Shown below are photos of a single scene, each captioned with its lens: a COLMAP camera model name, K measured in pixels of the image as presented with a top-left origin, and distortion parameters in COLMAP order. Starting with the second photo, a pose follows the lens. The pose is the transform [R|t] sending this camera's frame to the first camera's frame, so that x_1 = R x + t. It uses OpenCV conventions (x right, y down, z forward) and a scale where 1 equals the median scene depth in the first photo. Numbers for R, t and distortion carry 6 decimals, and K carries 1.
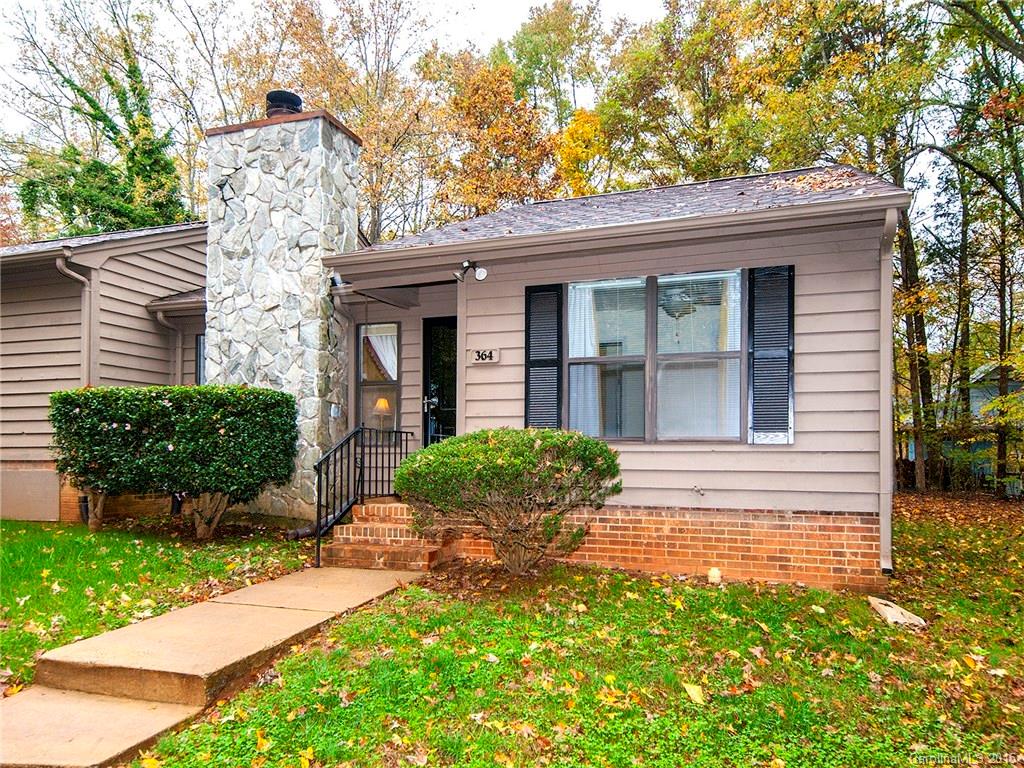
lens RADIAL K [[713.8, 0, 511.3], [0, 713.8, 386.3], [0, 0, 1]] dist [0.030414, -0.002498]
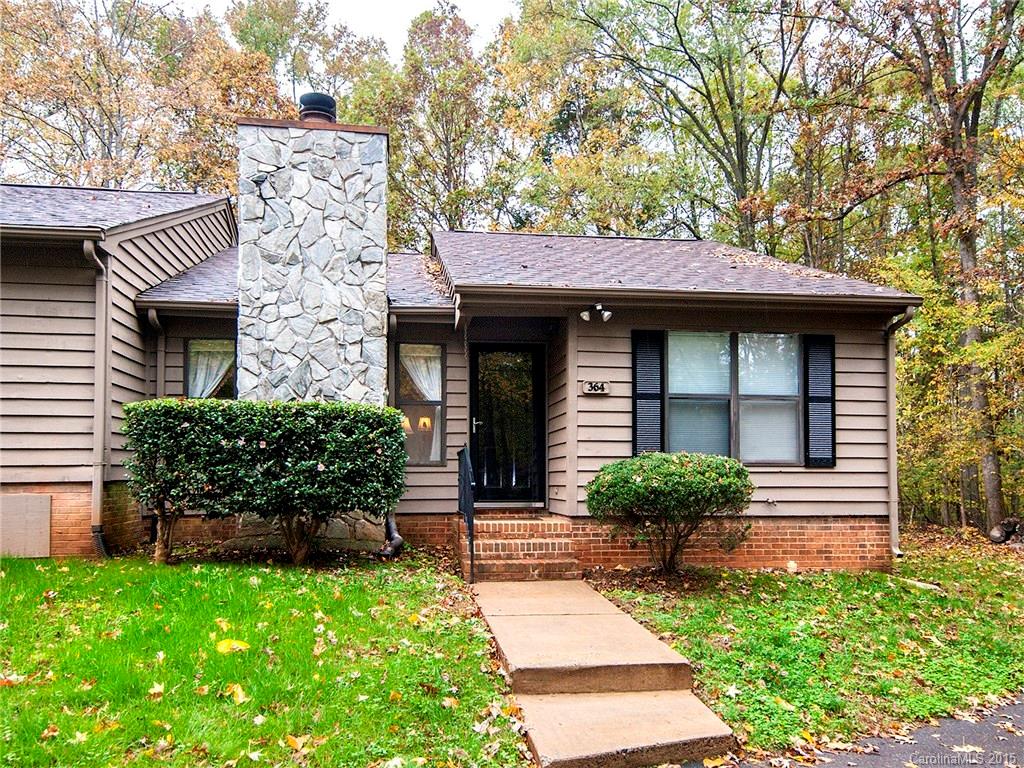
lens RADIAL K [[730.8, 0, 509.8], [0, 730.8, 380.9], [0, 0, 1]] dist [0.036398, 0.004399]
pose [[0.894002, 0.053637, 0.444840, -0.555983], [-0.042396, 0.998481, -0.035188, -0.004710], [-0.446052, 0.012599, 0.894918, 0.014135]]
